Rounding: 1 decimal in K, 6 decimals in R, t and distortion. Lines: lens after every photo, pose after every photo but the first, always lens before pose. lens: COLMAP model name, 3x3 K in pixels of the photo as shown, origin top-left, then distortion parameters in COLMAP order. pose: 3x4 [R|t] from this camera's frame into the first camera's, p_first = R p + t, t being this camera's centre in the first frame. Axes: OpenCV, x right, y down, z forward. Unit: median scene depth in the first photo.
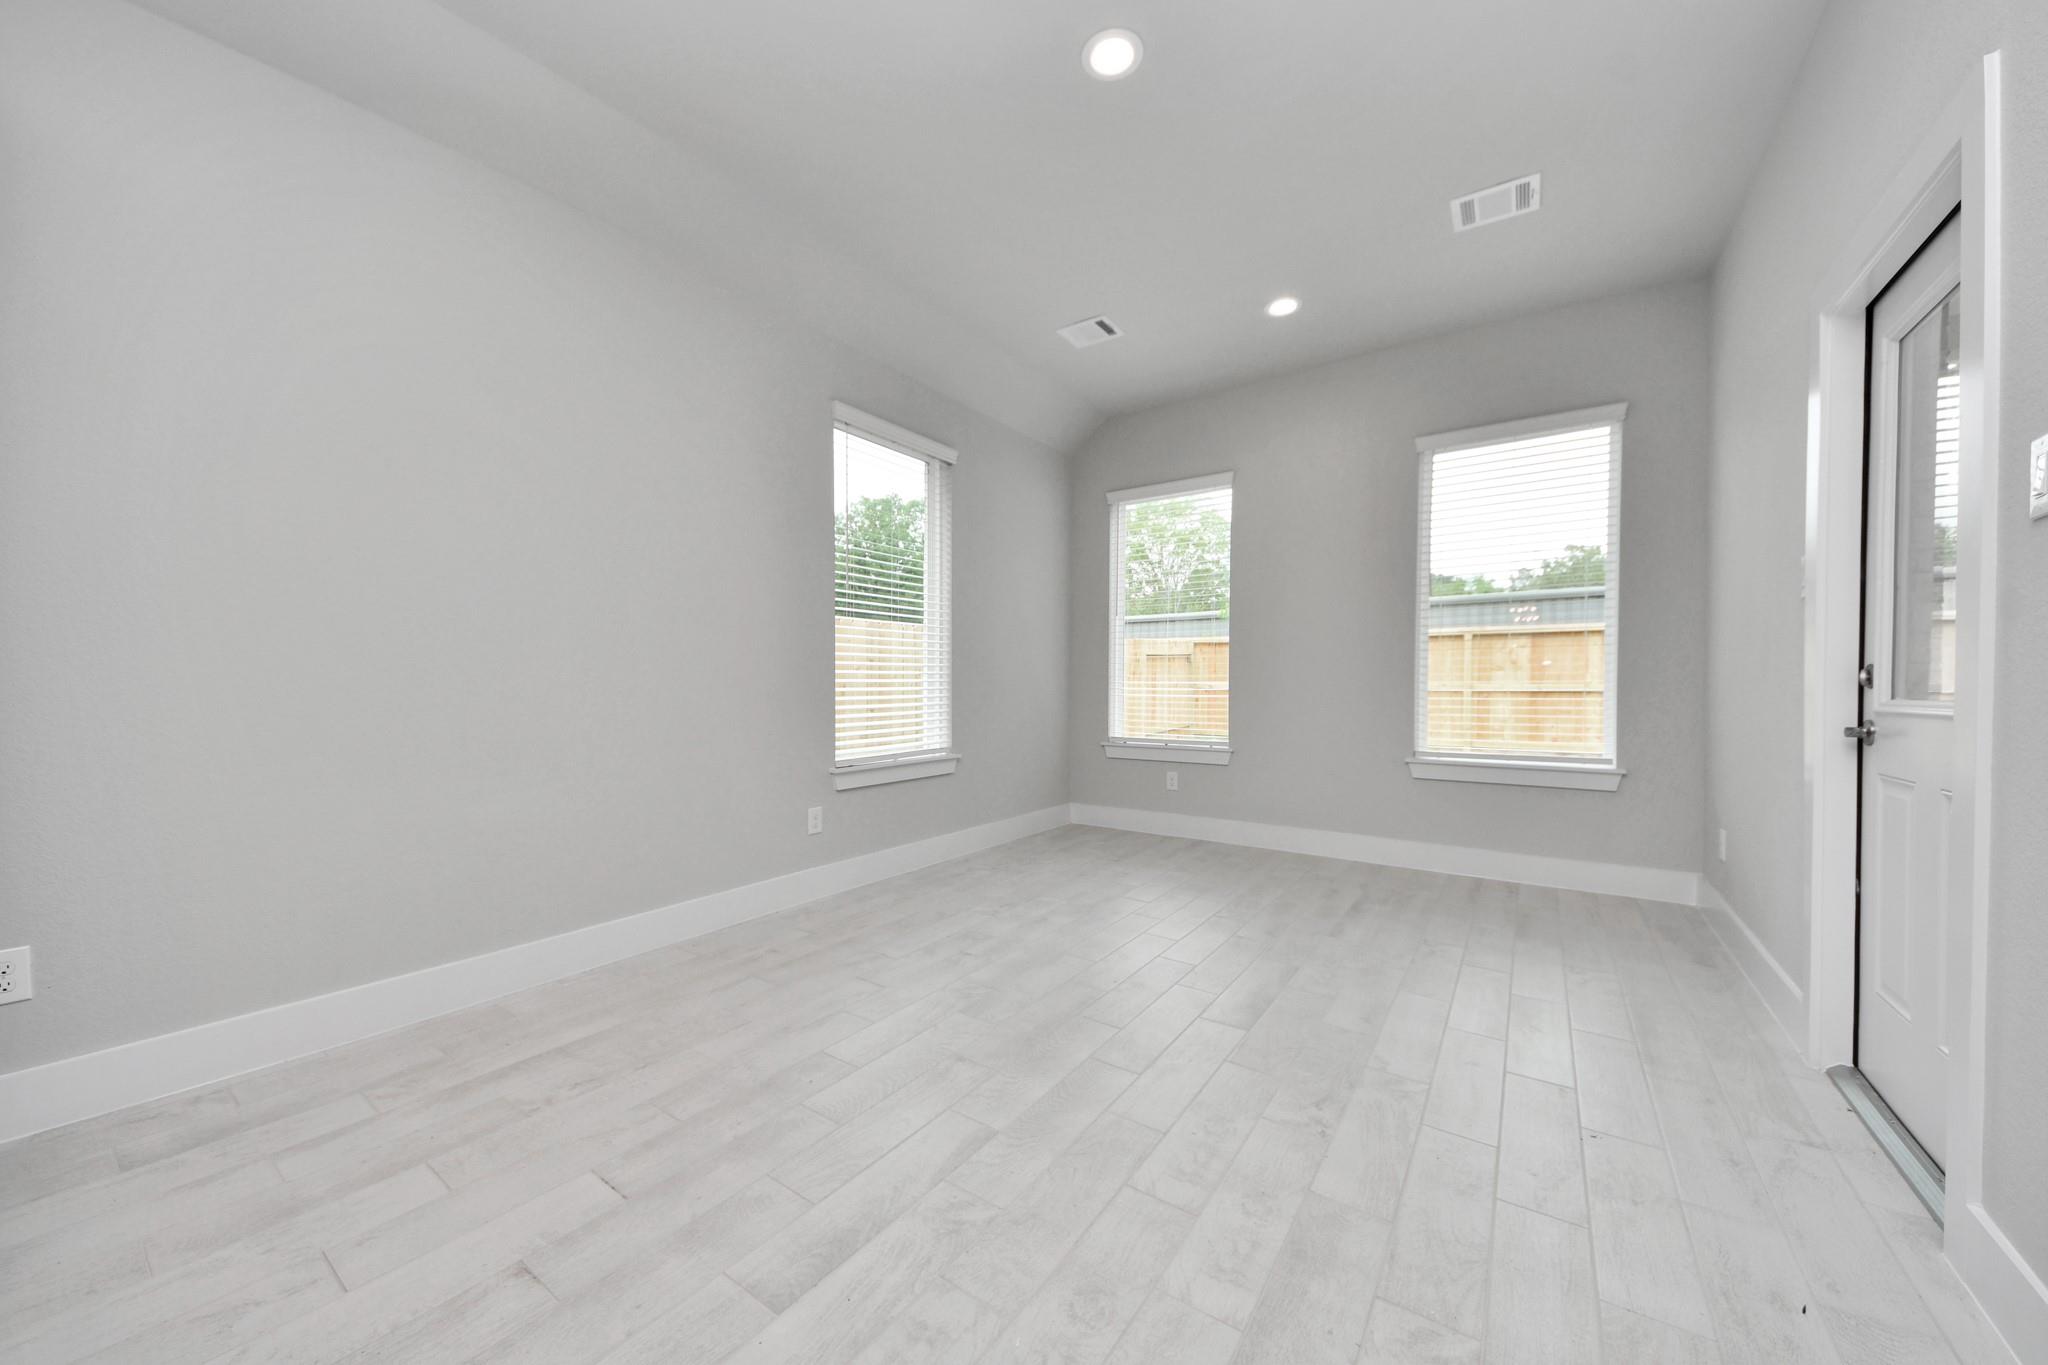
lens RADIAL K [[745.6, 0, 1024.0], [0, 745.6, 682.5], [0, 0, 1]] dist [-0.000049, -0.000335]
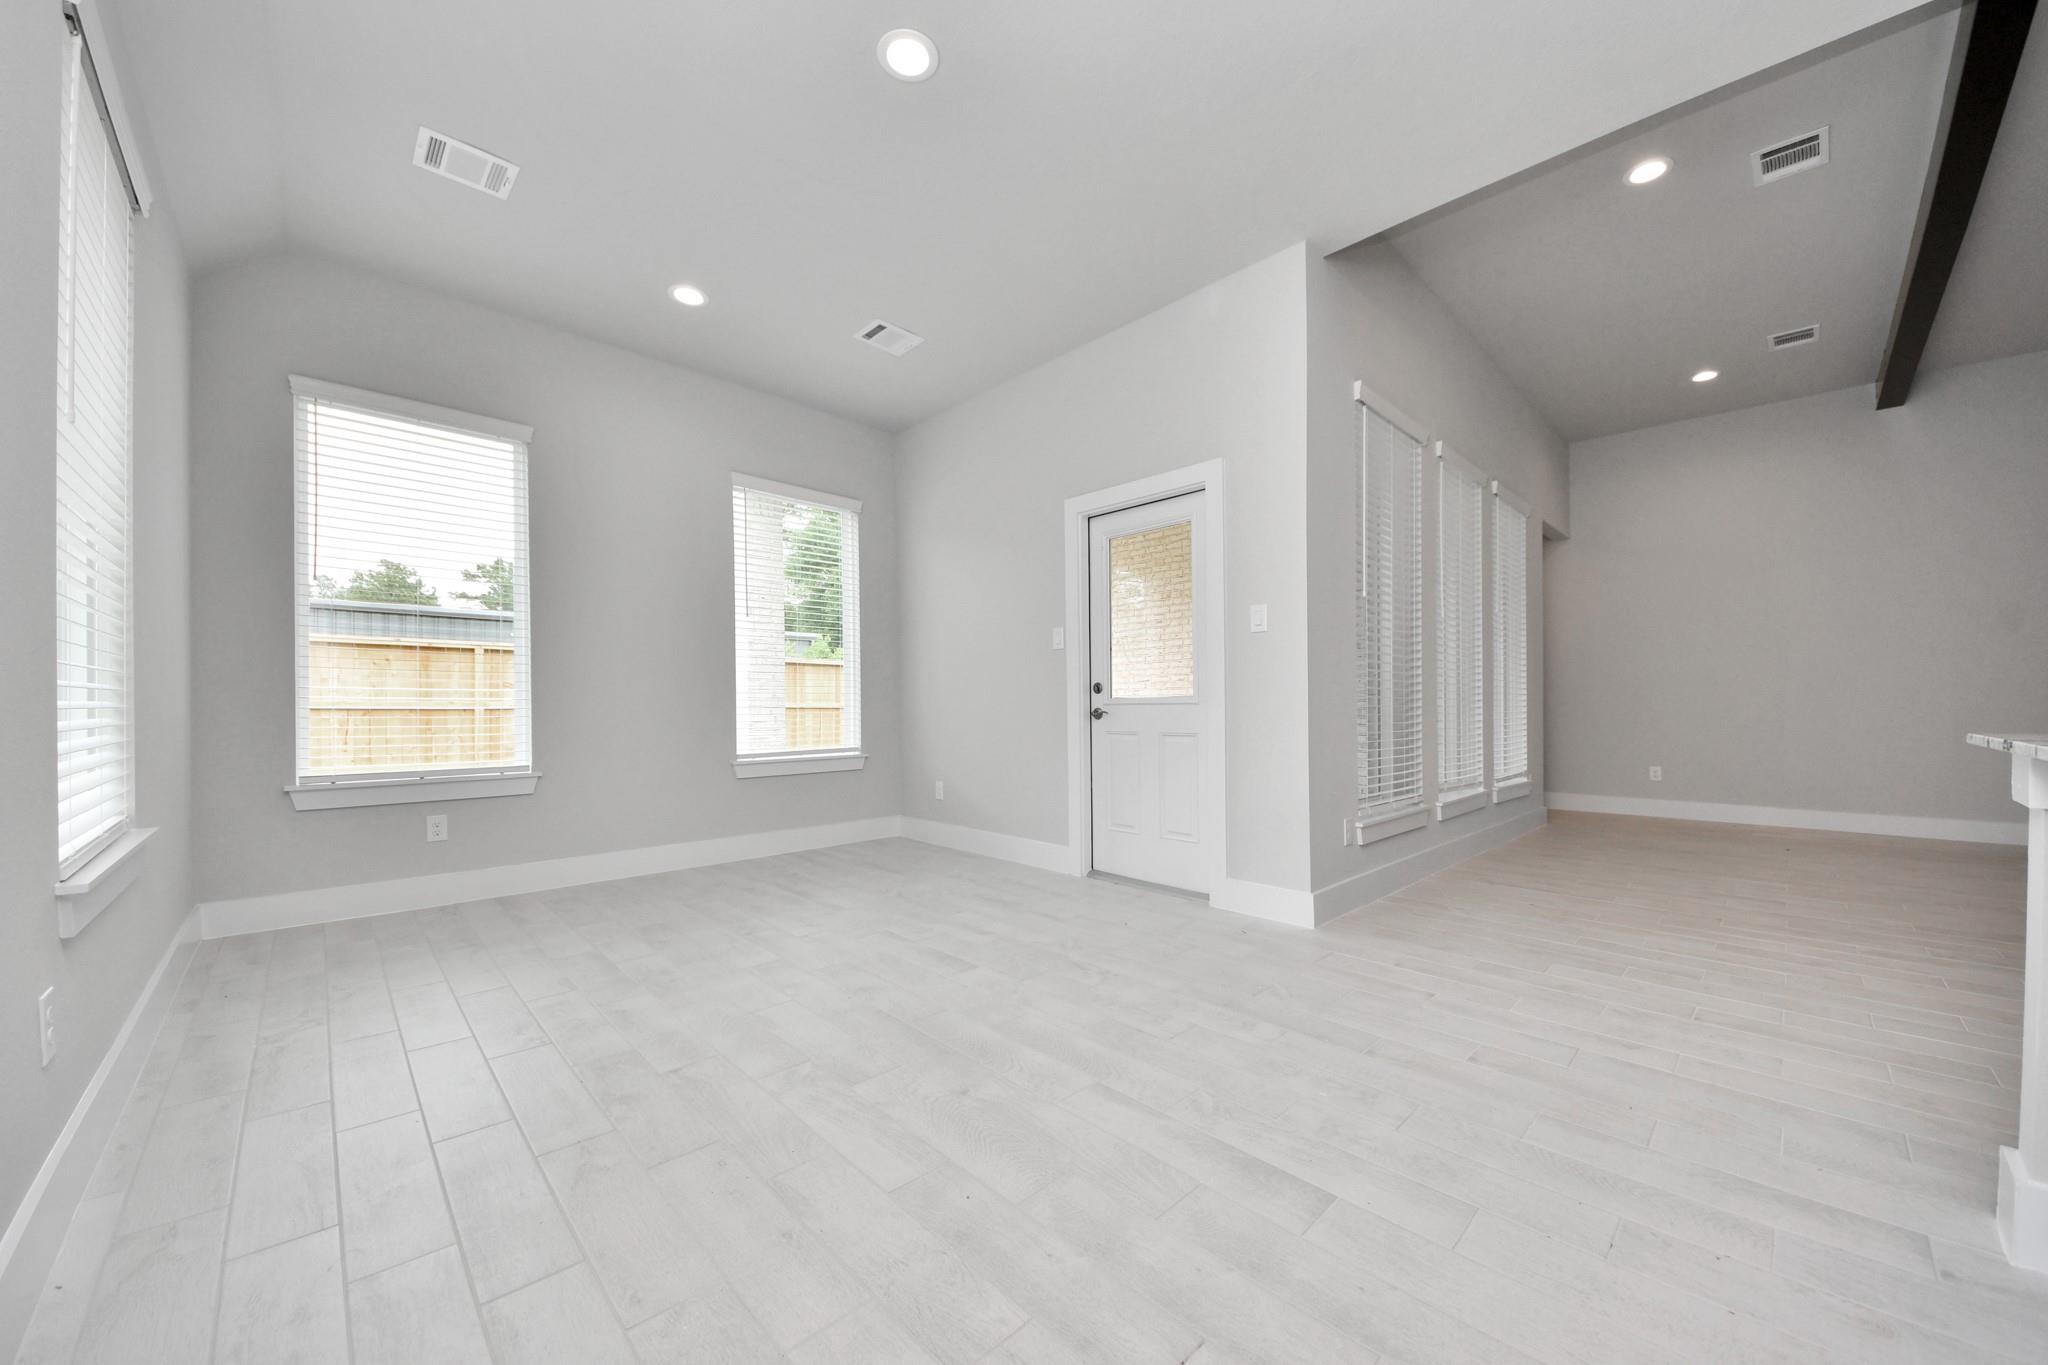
lens RADIAL K [[739.6, 0, 1017.1], [0, 739.6, 697.9], [0, 0, 1]] dist [0.023693, -0.000094]
pose [[0.191736, 0.003872, 0.981439, -0.429008], [0.005601, 0.999972, -0.005039, 0.013531], [-0.981430, 0.006463, 0.191709, 0.336703]]
